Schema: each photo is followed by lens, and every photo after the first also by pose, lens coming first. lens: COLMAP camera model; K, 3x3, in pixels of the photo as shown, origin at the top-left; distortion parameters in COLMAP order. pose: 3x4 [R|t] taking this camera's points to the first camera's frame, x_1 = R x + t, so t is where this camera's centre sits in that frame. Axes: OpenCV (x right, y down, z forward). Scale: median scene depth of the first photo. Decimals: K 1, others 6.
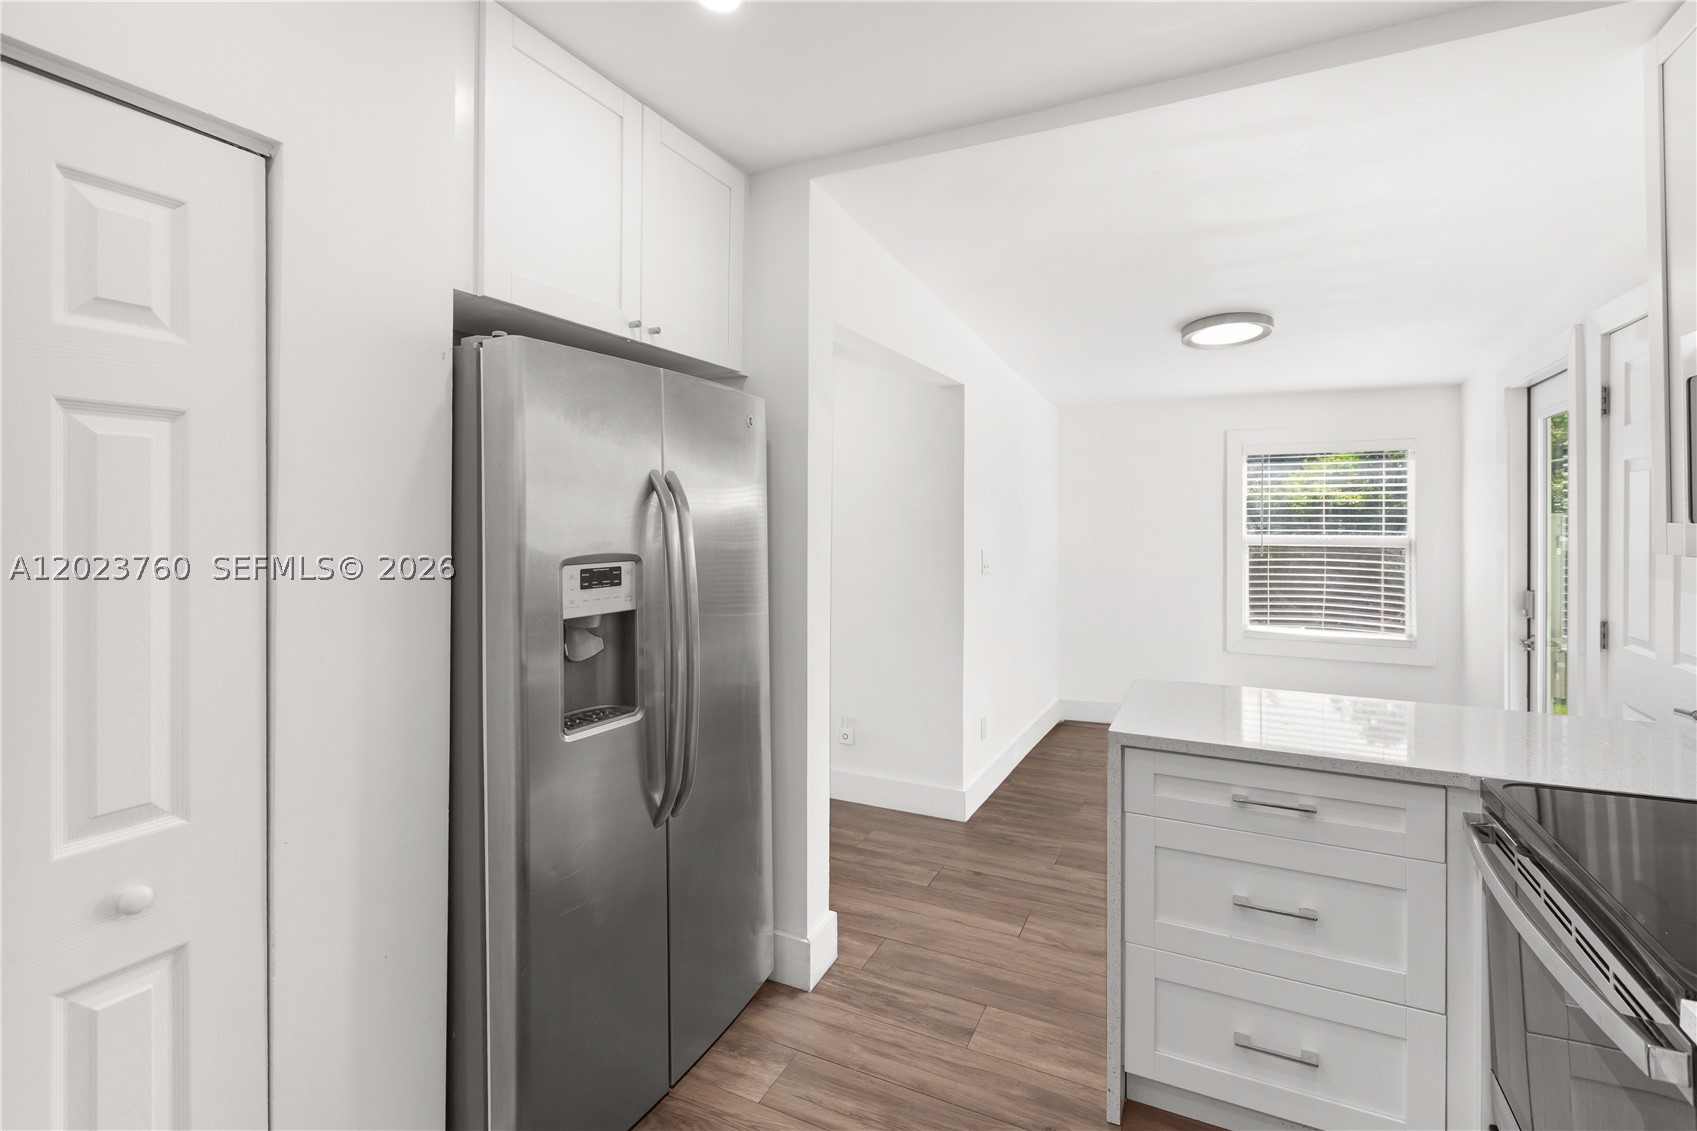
lens RADIAL K [[762.8, 0, 841.1], [0, 762.8, 517.6], [0, 0, 1]] dist [-0.000064, -0.000578]
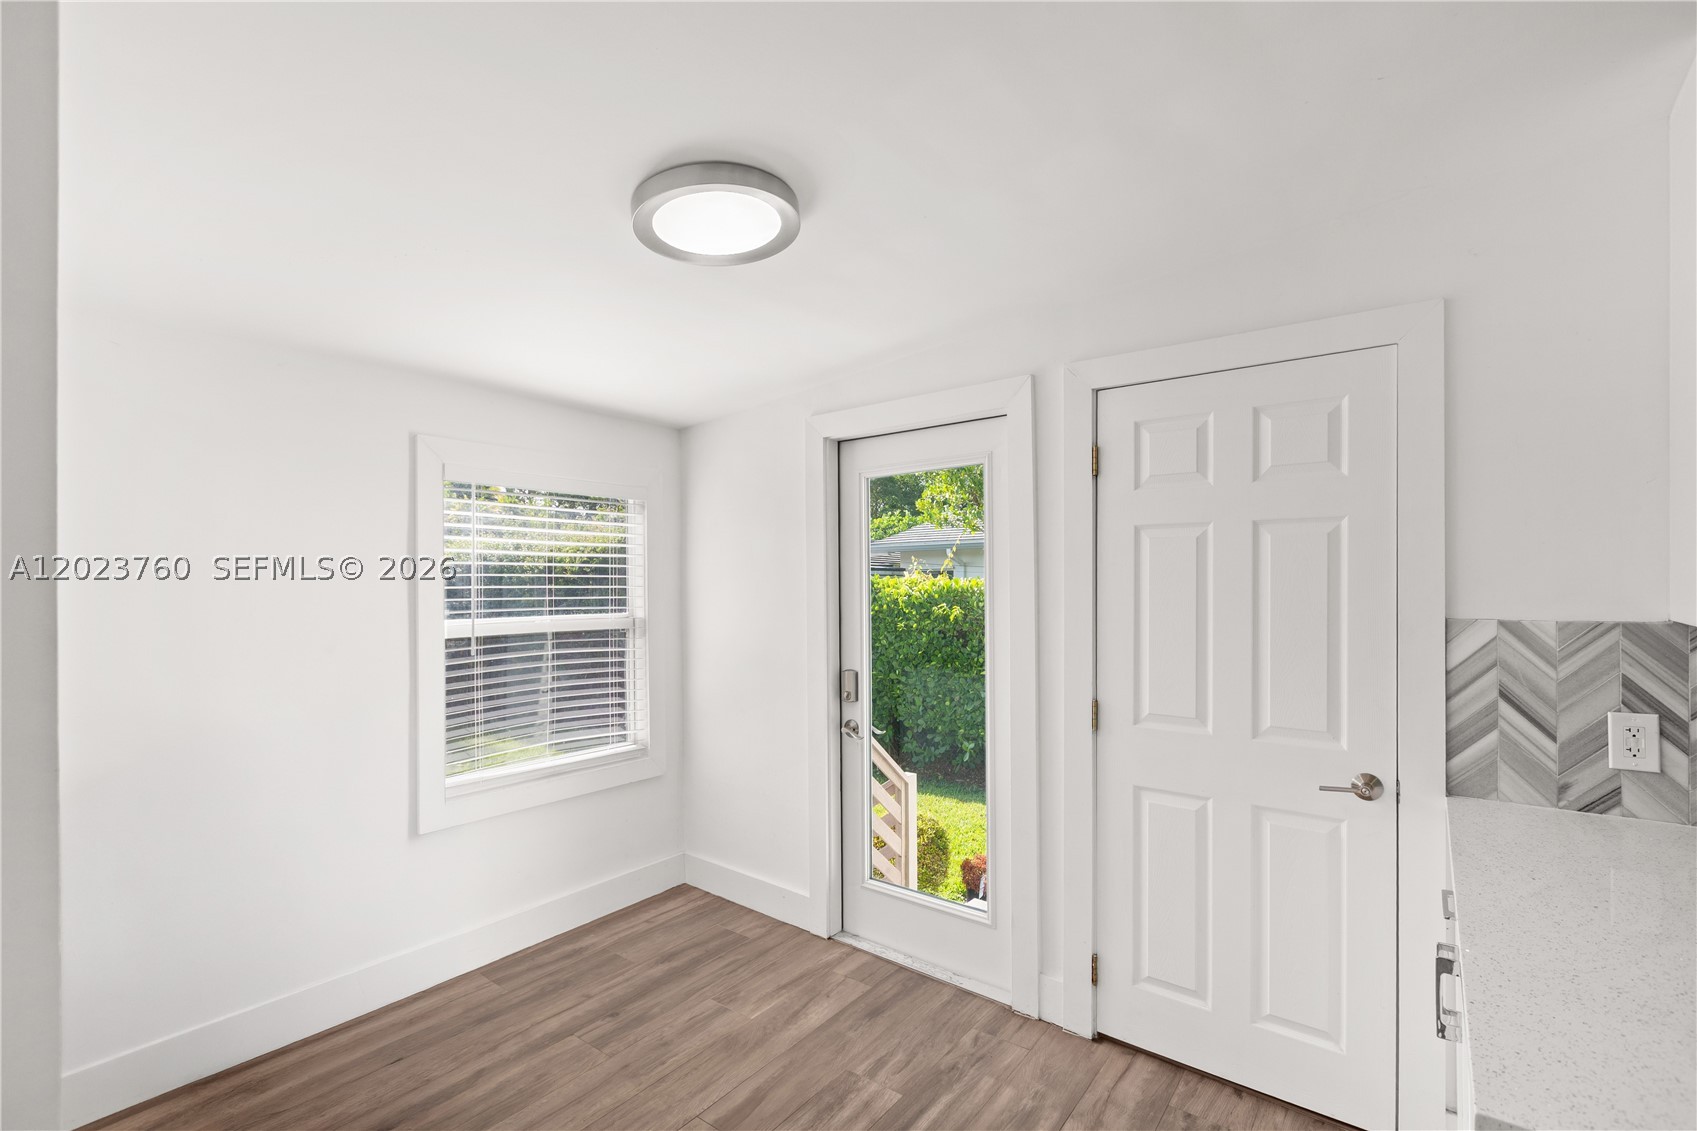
lens RADIAL K [[762.8, 0, 845.3], [0, 762.8, 584.6], [0, 0, 1]] dist [-0.000064, -0.000578]
pose [[0.173829, 0.002782, 0.984772, 0.022065], [0.003166, 0.999989, -0.003384, -0.000895], [-0.984771, 0.003706, 0.173819, 0.651396]]
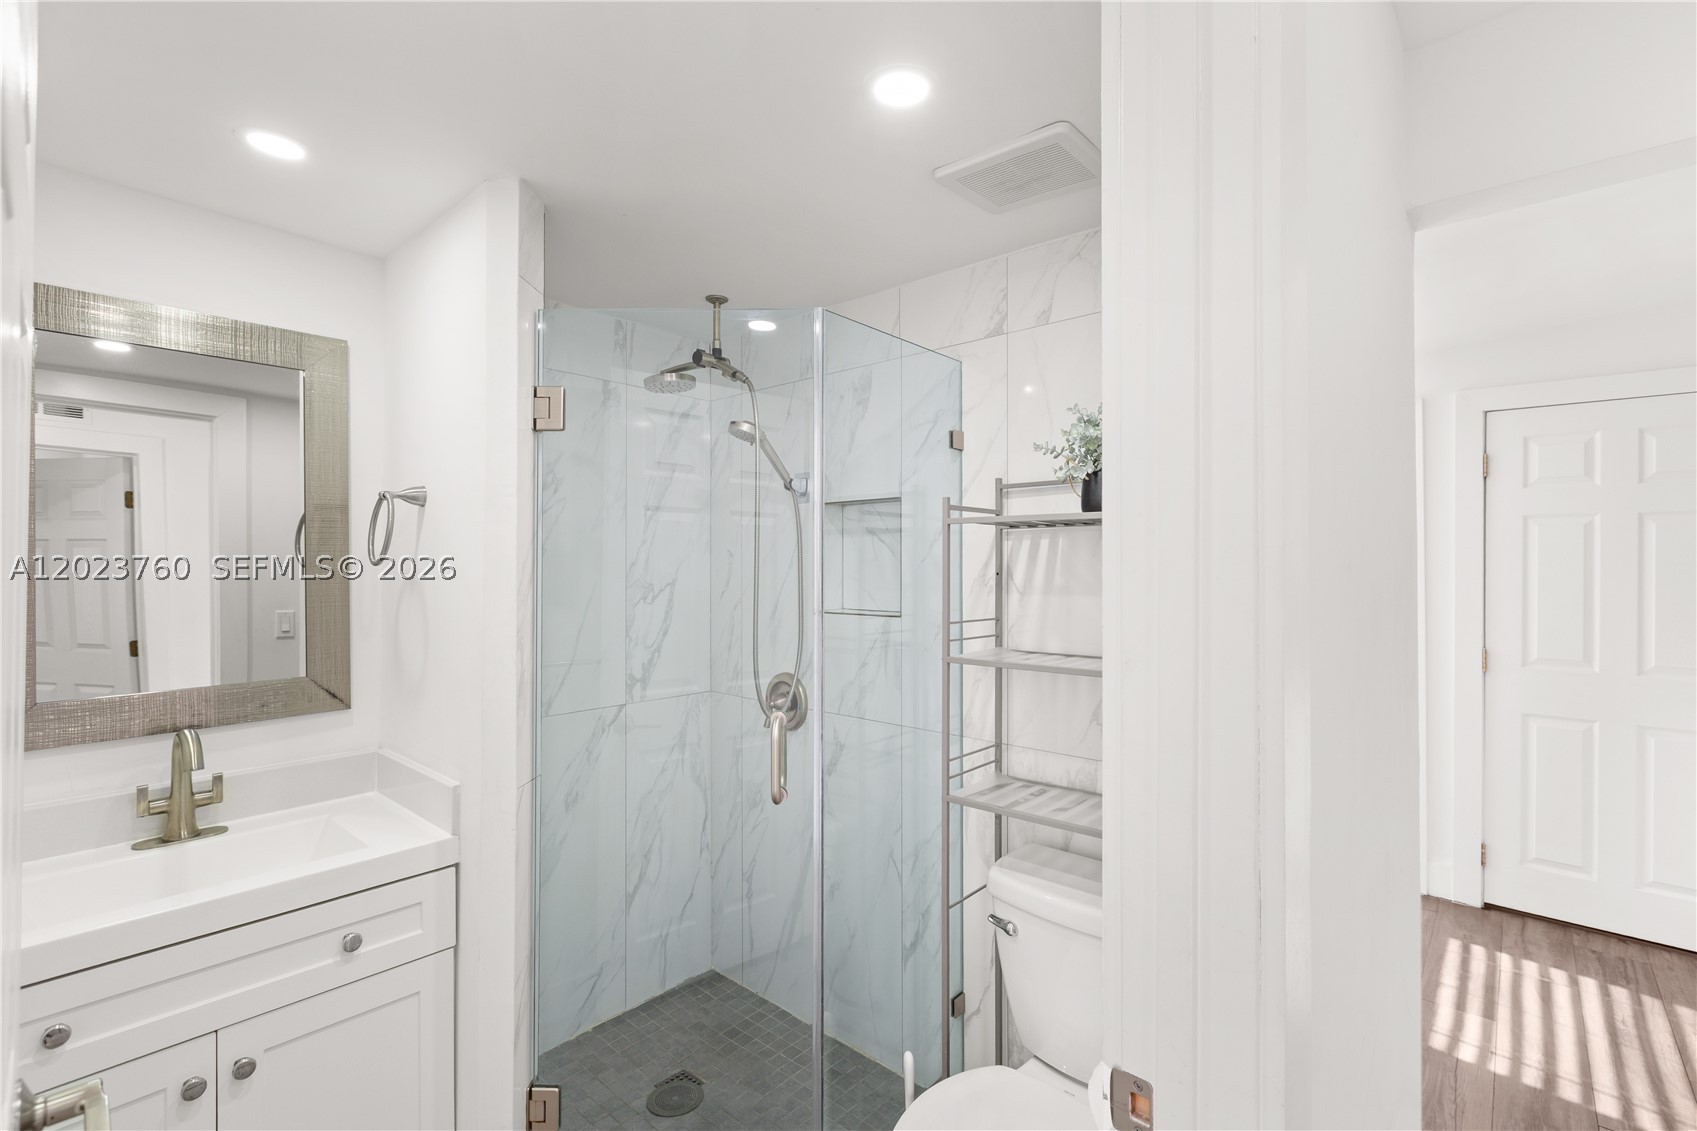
lens RADIAL K [[762.8, 0, 848.5], [0, 762.8, 561.0], [0, 0, 1]] dist [-0.000064, -0.000578]
pose [[0.237150, 0.006140, 0.971454, -0.238194], [-0.001547, 0.999981, -0.005942, 0.003389], [-0.971472, -0.000093, 0.237155, 0.971882]]
